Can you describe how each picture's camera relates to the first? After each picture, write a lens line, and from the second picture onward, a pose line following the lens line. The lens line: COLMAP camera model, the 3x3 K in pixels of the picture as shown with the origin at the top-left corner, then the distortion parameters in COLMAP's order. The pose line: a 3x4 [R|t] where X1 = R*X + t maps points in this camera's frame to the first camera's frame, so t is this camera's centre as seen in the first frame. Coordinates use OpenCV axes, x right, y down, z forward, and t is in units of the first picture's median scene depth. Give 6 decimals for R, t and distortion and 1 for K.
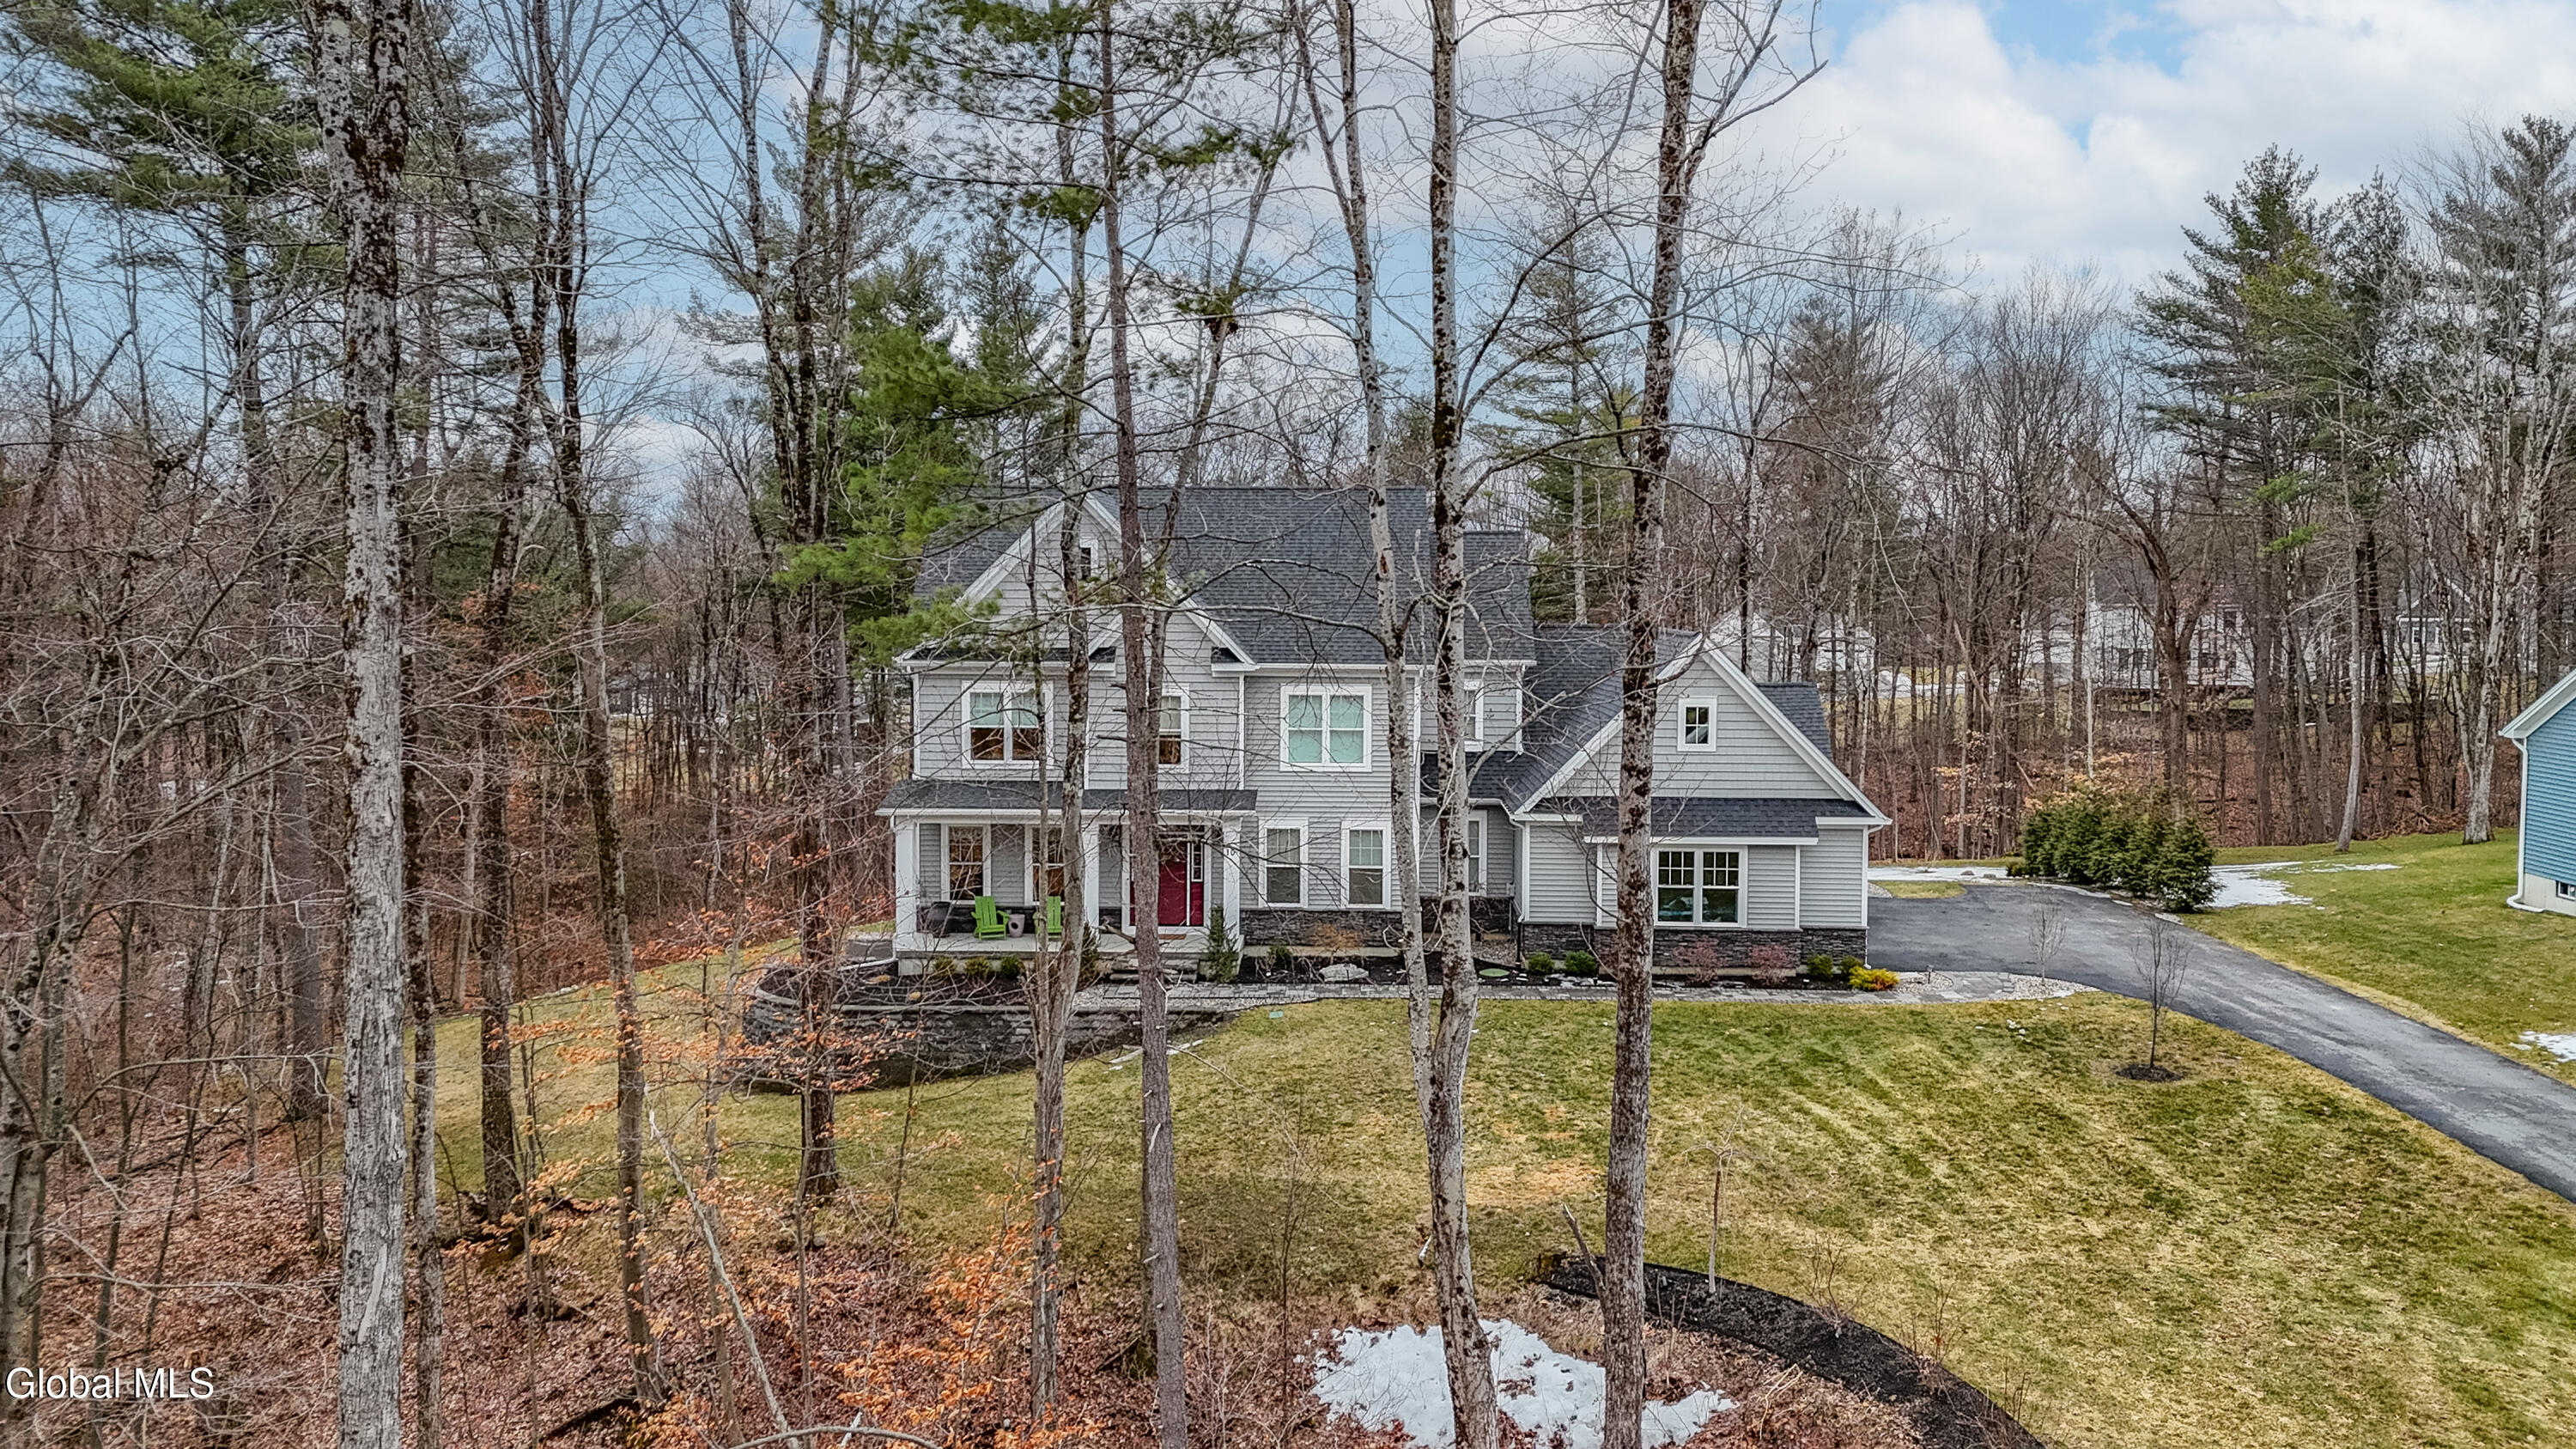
lens RADIAL K [[1925.6, 0, 1288.0], [0, 1925.6, 724.5], [0, 0, 1]] dist [0.075970, -0.058720]
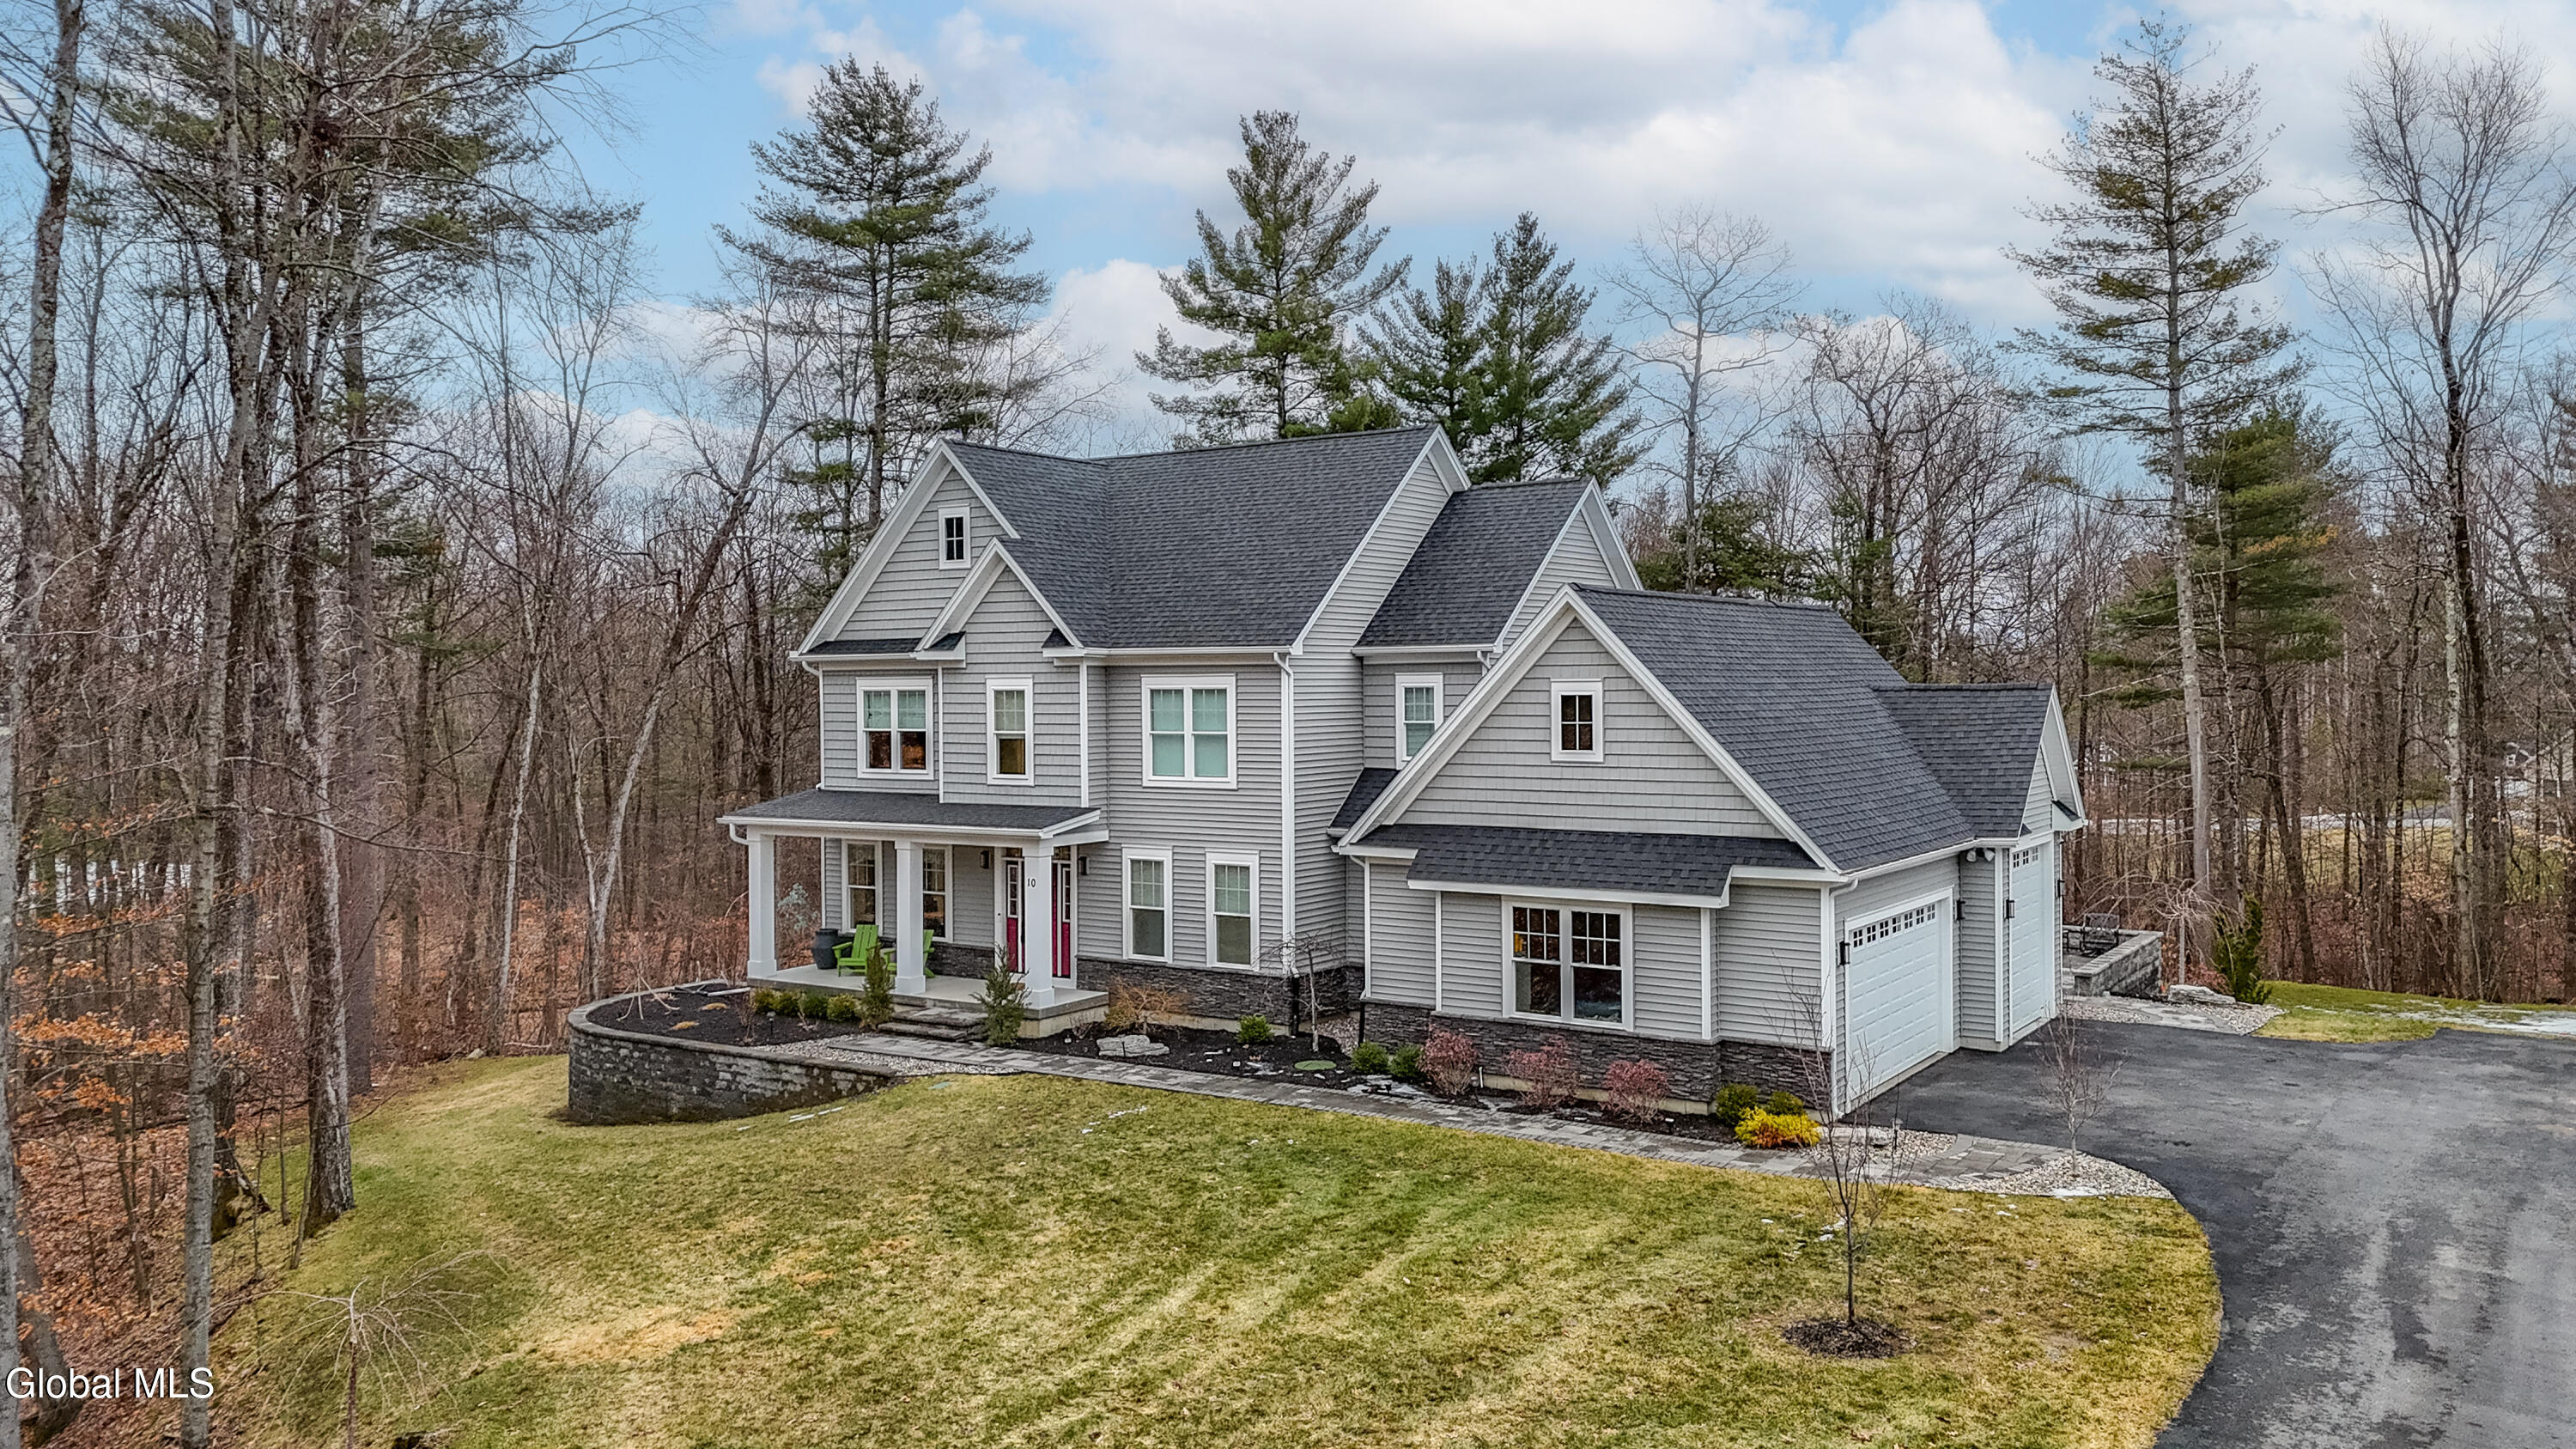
lens RADIAL K [[1925.6, 0, 1288.0], [0, 1925.6, 724.5], [0, 0, 1]] dist [0.075970, -0.058720]
pose [[0.838343, -0.001620, -0.545141, 0.494201], [-0.027090, 0.998636, -0.044628, 0.033871], [0.544470, 0.052181, 0.837156, 0.385895]]
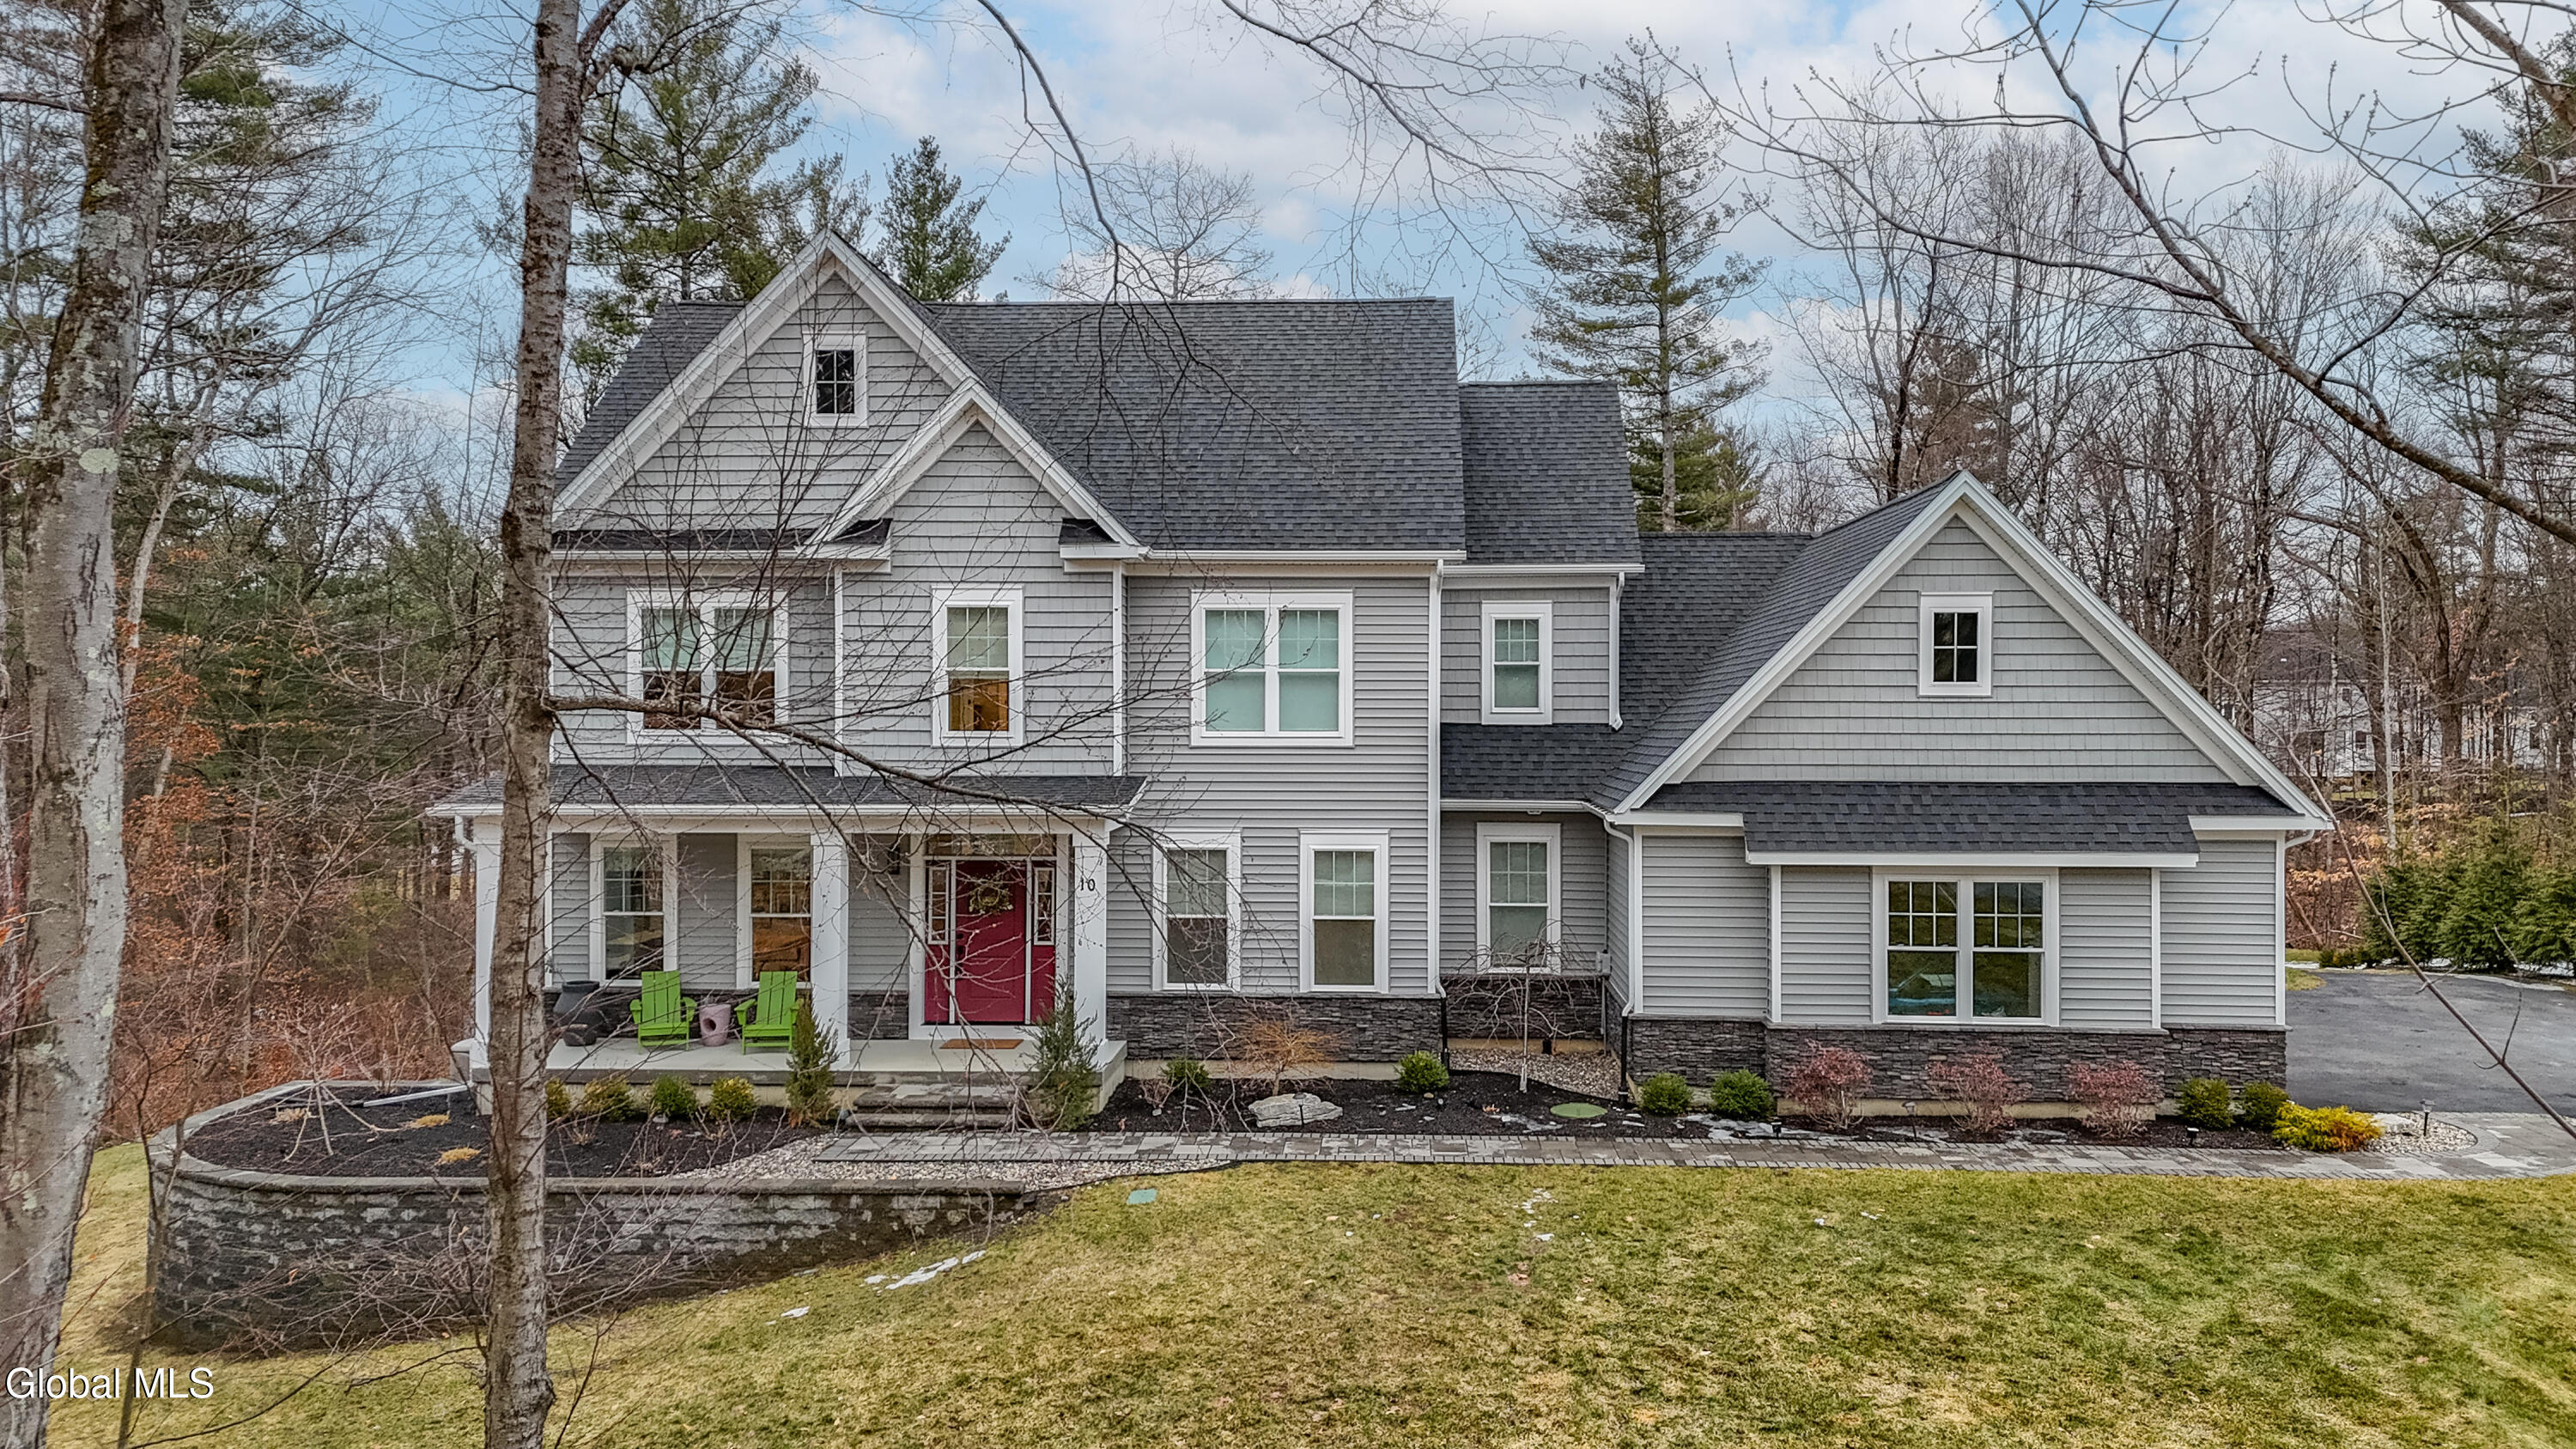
lens RADIAL K [[1911.4, 0, 1288.0], [0, 1911.4, 724.5], [0, 0, 1]] dist [0.050532, -0.007776]
pose [[0.999481, -0.004120, -0.031949, 0.043870], [0.001952, 0.997710, -0.067604, 0.057889], [0.032154, 0.067507, 0.997201, 0.463137]]
